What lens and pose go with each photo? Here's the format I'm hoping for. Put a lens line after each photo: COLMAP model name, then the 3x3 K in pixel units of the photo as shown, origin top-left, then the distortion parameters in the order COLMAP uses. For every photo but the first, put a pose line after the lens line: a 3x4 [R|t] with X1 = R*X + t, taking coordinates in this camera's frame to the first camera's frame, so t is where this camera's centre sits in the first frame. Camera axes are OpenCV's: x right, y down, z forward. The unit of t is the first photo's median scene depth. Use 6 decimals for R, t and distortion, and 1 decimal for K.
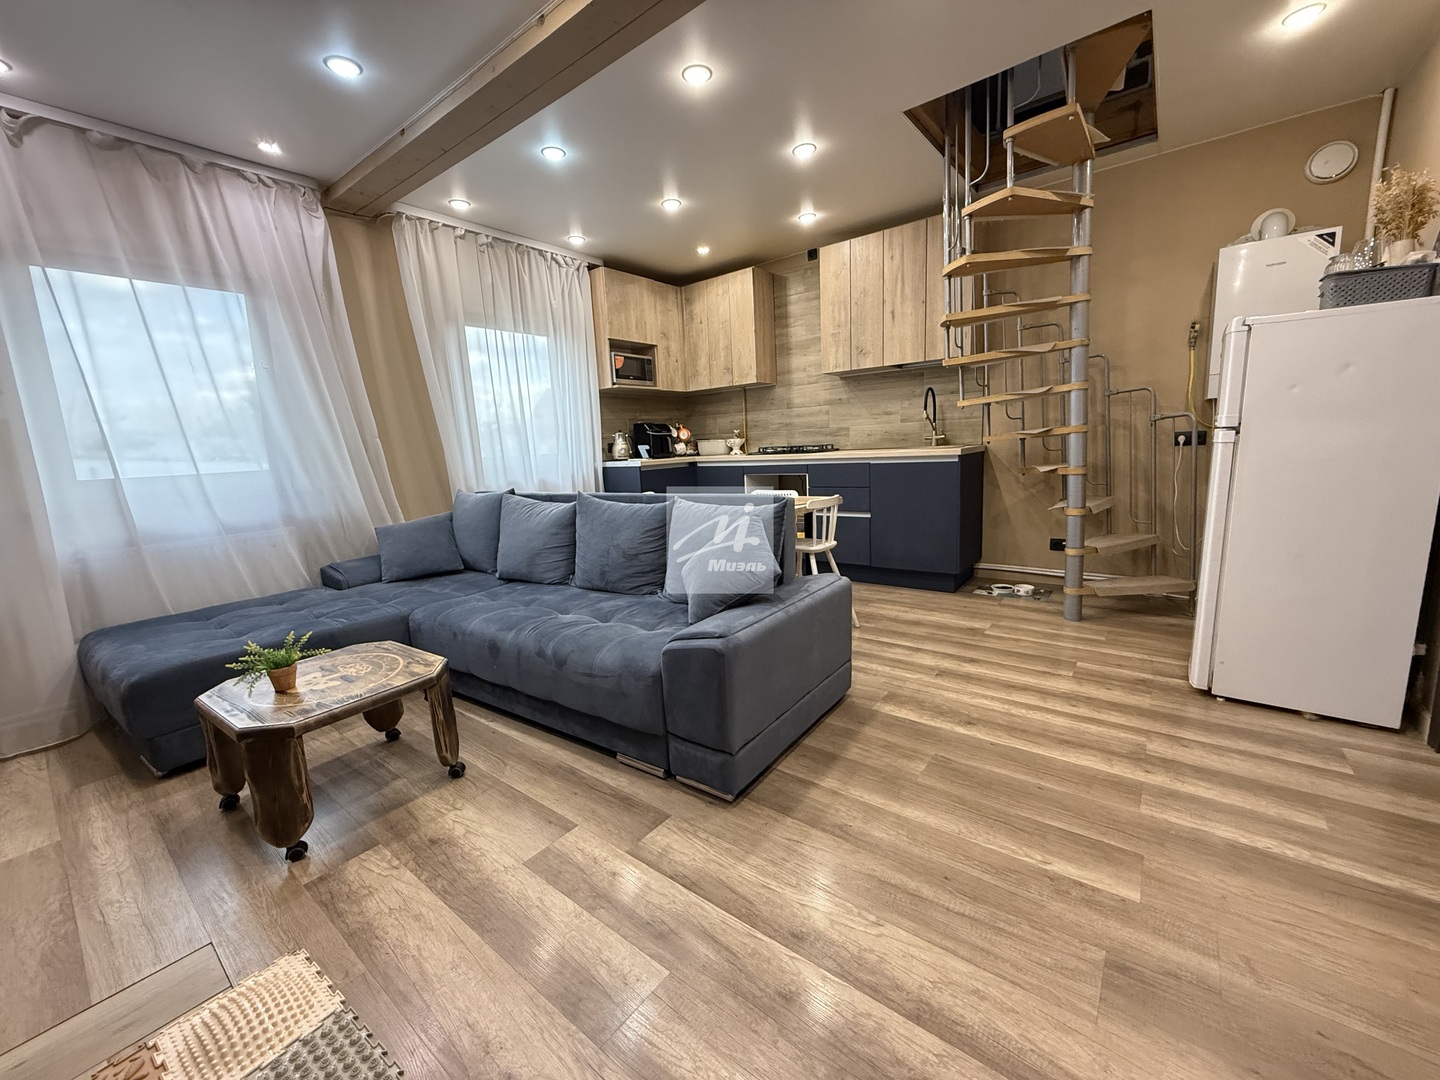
lens RADIAL K [[573.3, 0, 716.5], [0, 573.3, 539.5], [0, 0, 1]] dist [-0.001344, -0.000175]
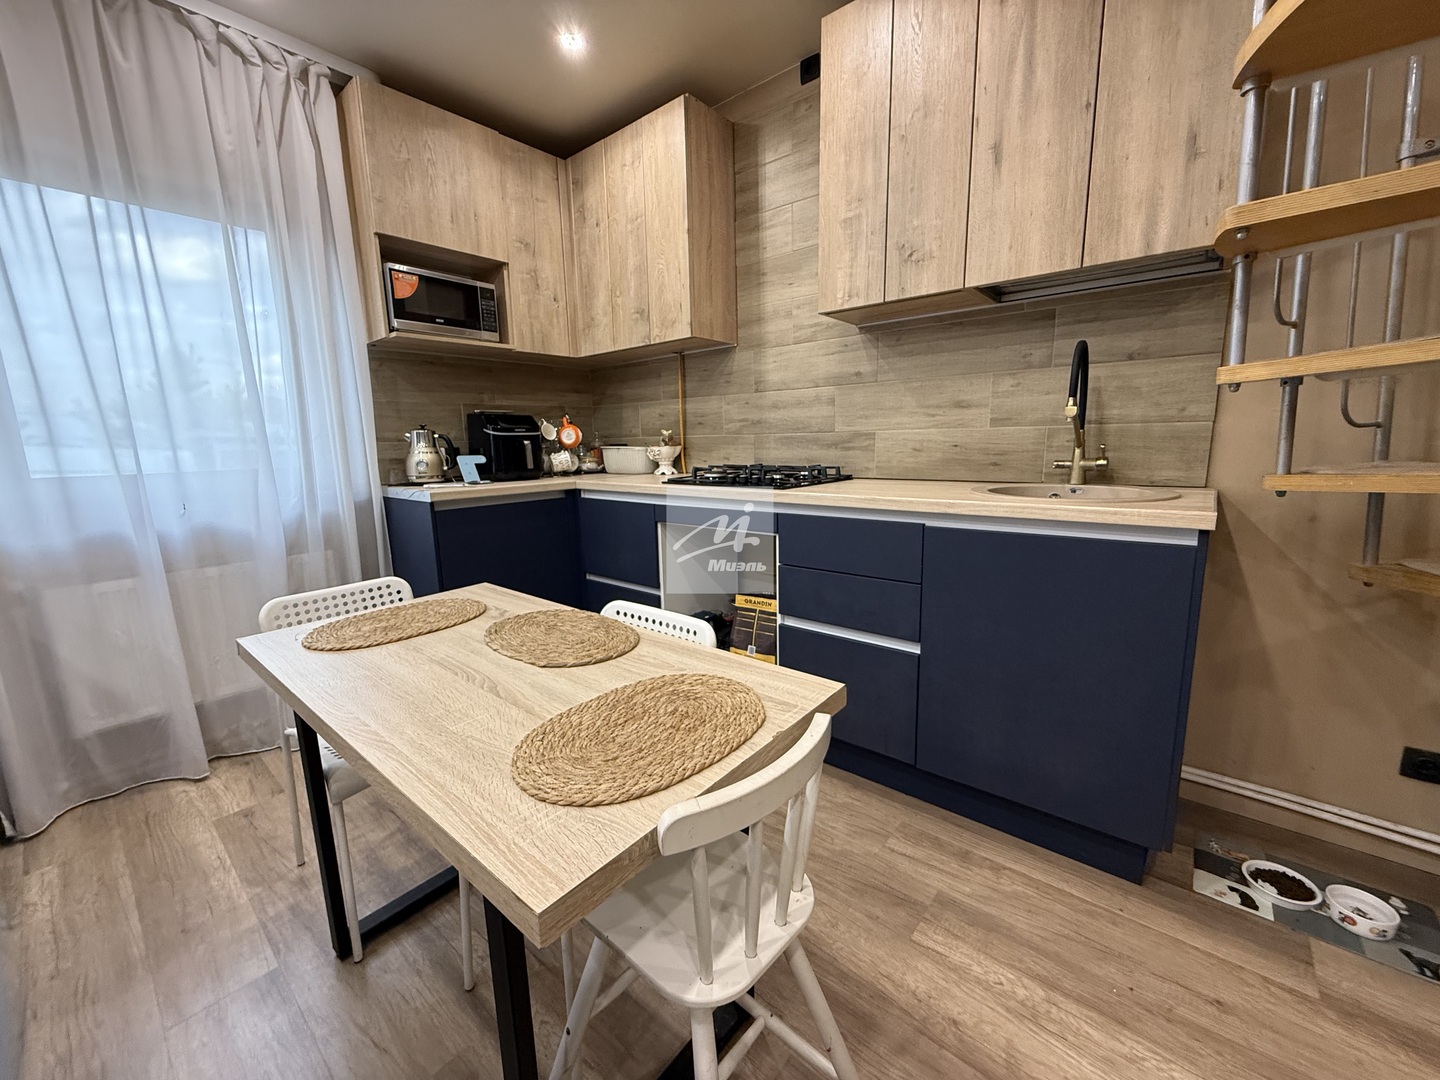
lens RADIAL K [[573.3, 0, 716.5], [0, 573.3, 539.5], [0, 0, 1]] dist [-0.001344, -0.000175]
pose [[0.998957, 0.033663, -0.030857, 0.114639], [-0.033377, 0.999395, 0.009750, -0.104142], [0.031167, -0.008710, 0.999476, 0.504906]]
